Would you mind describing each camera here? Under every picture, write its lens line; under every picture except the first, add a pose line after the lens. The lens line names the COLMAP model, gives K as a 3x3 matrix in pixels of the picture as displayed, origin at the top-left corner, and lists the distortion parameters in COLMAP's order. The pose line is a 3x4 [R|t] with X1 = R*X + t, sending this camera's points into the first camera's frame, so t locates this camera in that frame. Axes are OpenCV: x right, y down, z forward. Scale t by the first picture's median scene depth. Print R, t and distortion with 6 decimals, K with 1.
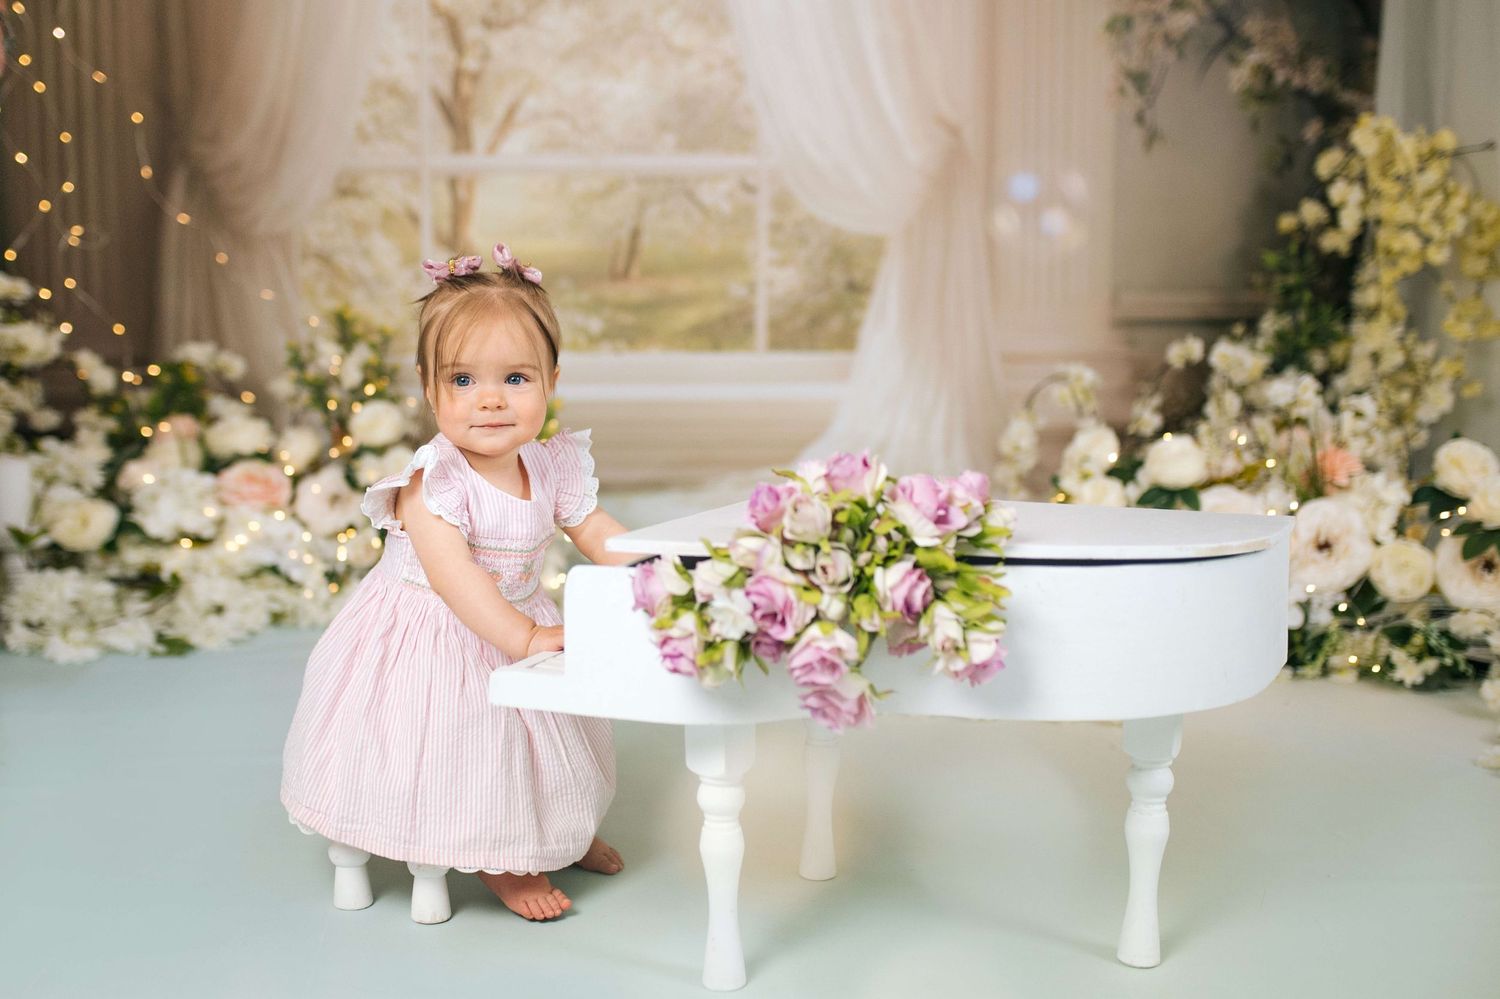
lens RADIAL K [[1698.4, 0, 658.5], [0, 1698.4, 471.2], [0, 0, 1]] dist [-0.034841, 0.000000]
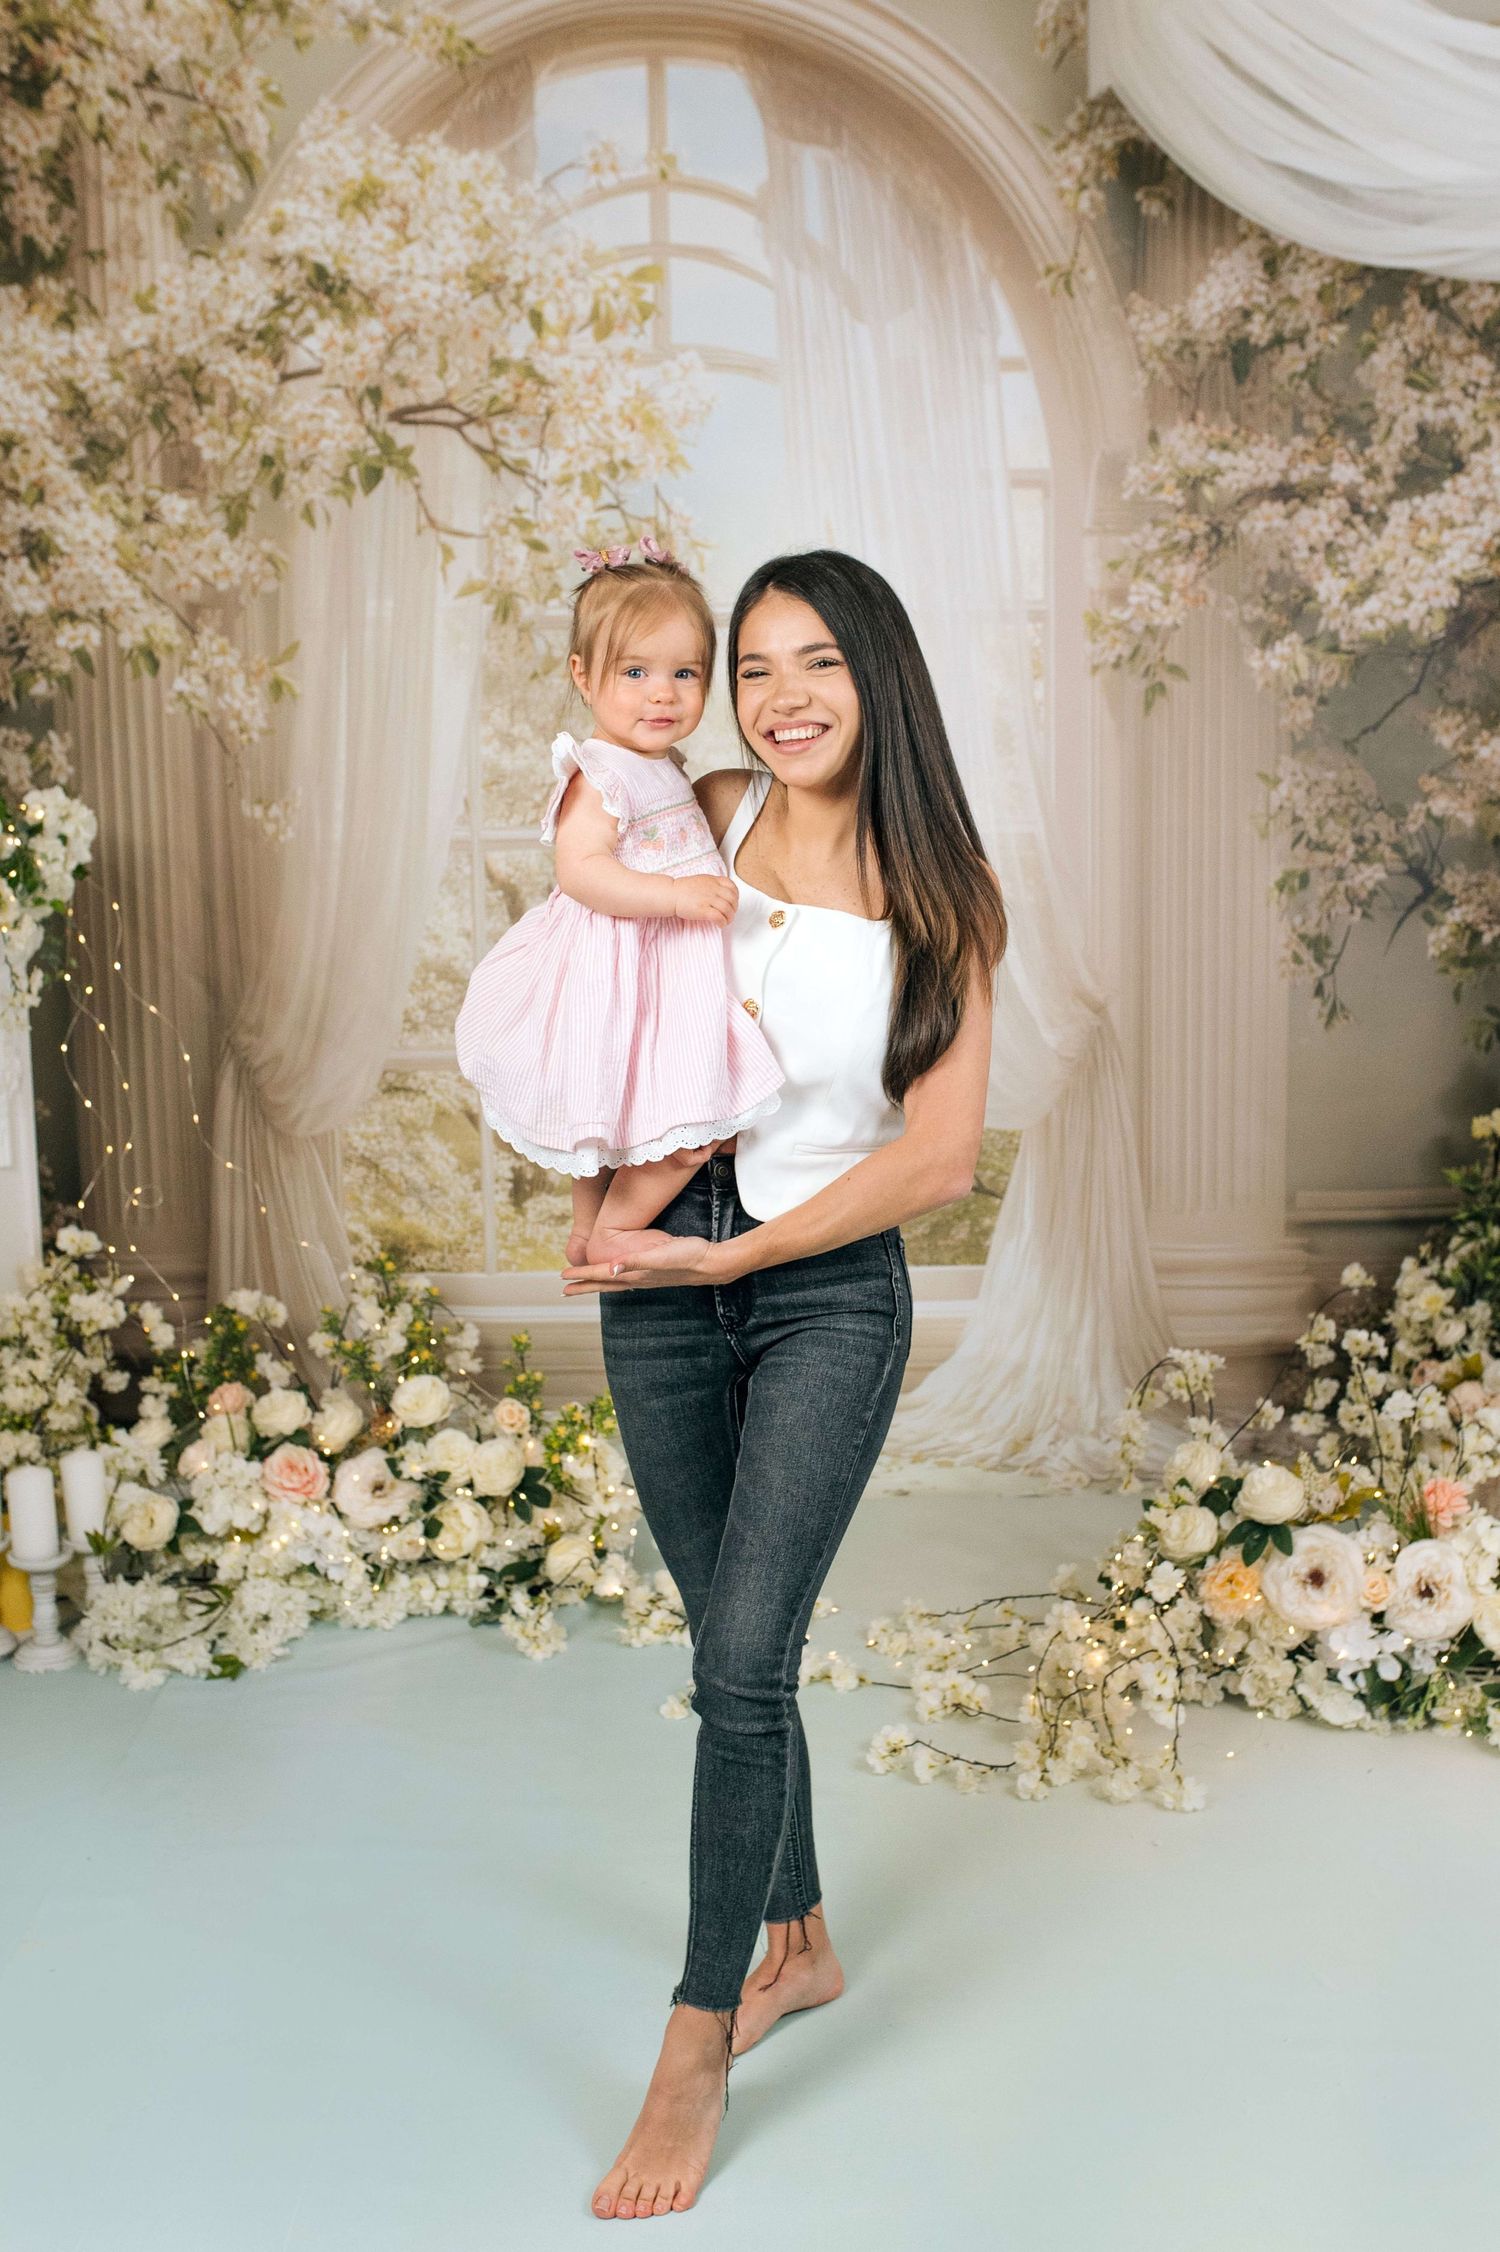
lens RADIAL K [[2433.0, 0, 837.6], [0, 2433.0, 1161.9], [0, 0, 1]] dist [-0.031467, 0.000000]
pose [[0.999423, -0.003693, -0.033760, 0.084379], [0.005210, 0.998975, 0.044956, -0.180547], [0.033560, -0.045106, 0.998418, -0.237365]]
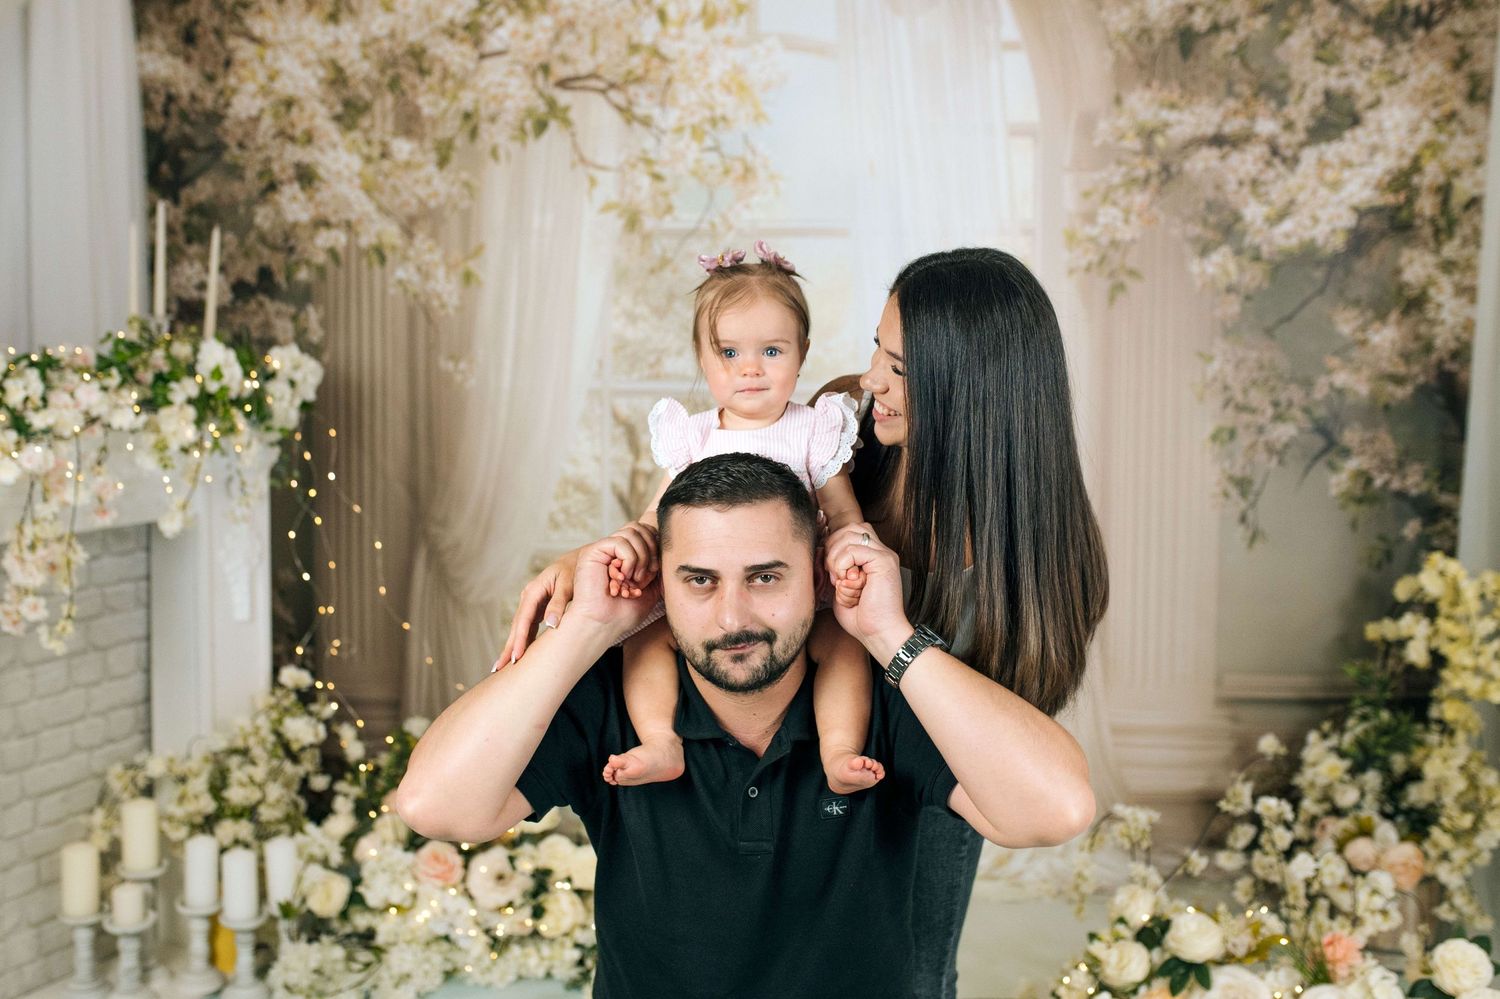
lens RADIAL K [[1620.6, 0, 722.0], [0, 1620.6, 444.1], [0, 0, 1]] dist [-0.031467, 0.000000]
pose [[0.987305, 0.019032, -0.157690, 0.115930], [-0.026981, 0.998462, -0.048423, -0.199467], [0.156526, 0.052062, 0.986301, -0.094100]]
